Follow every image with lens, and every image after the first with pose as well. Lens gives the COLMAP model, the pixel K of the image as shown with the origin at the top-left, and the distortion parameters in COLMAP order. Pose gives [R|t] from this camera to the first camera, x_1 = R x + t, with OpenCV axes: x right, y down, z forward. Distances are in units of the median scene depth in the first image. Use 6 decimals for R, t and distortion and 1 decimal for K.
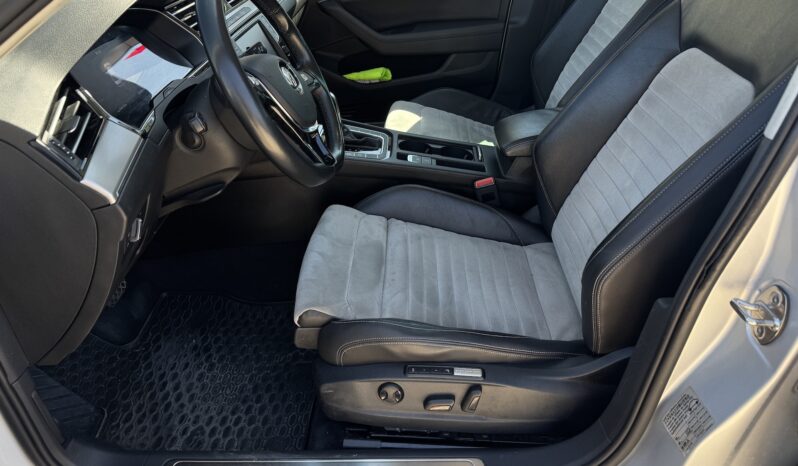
lens RADIAL K [[553.1, 0, 398.7], [0, 553.1, 214.1], [0, 0, 1]] dist [0.001641, -0.000737]
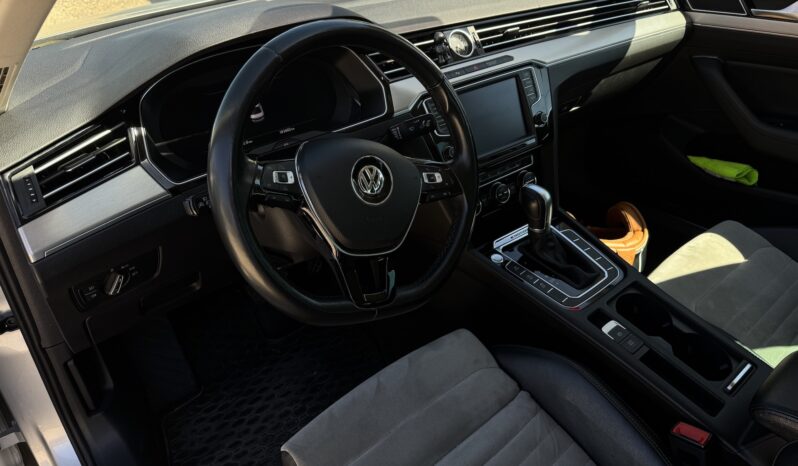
lens RADIAL K [[553.1, 0, 398.7], [0, 553.1, 214.1], [0, 0, 1]] dist [0.001641, -0.000737]
pose [[0.670789, 0.404847, -0.621402, 0.338261], [-0.396842, 0.903759, 0.160423, -0.370579], [0.626545, 0.138989, 0.766892, 0.504197]]
